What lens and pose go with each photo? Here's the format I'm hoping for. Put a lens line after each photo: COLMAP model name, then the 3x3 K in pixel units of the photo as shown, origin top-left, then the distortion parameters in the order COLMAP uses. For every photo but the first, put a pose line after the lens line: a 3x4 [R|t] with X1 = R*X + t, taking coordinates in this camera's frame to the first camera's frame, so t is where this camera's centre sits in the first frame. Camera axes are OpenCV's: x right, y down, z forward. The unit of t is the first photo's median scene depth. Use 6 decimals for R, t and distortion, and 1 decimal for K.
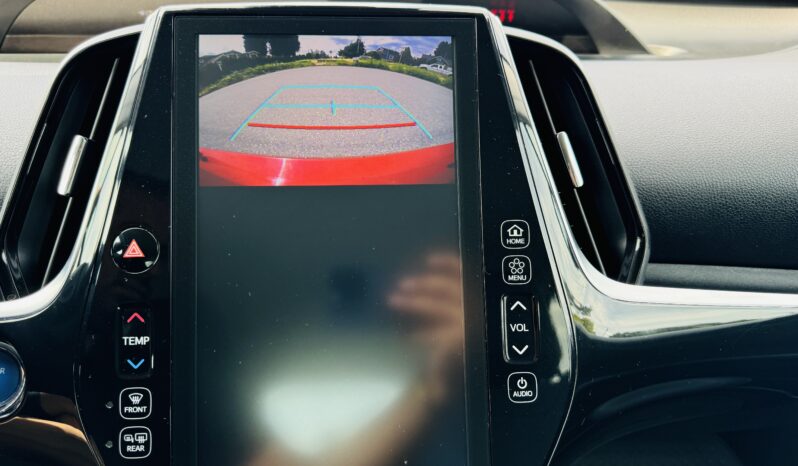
lens RADIAL K [[533.8, 0, 399.0], [0, 533.8, 233.0], [0, 0, 1]] dist [0.002221, -0.002831]
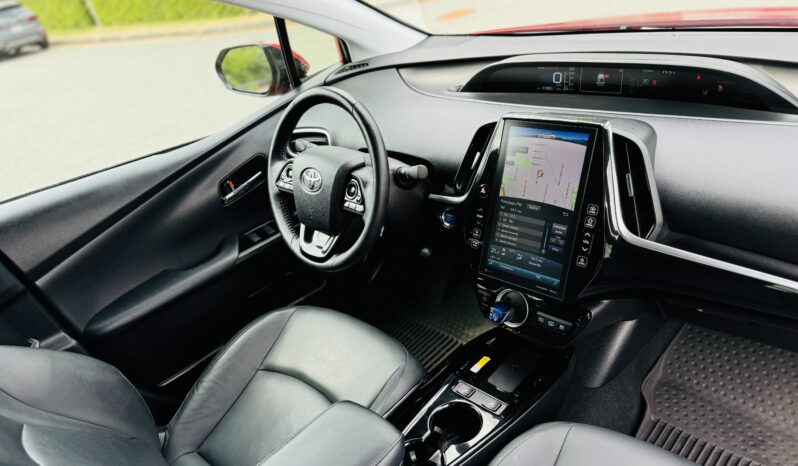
lens RADIAL K [[533.8, 0, 399.0], [0, 533.8, 233.0], [0, 0, 1]] dist [0.002221, -0.002831]
pose [[0.664967, 0.246253, -0.705109, 1.544215], [-0.099576, 0.964884, 0.243069, -0.458490], [0.740205, -0.091421, 0.666138, -1.623508]]
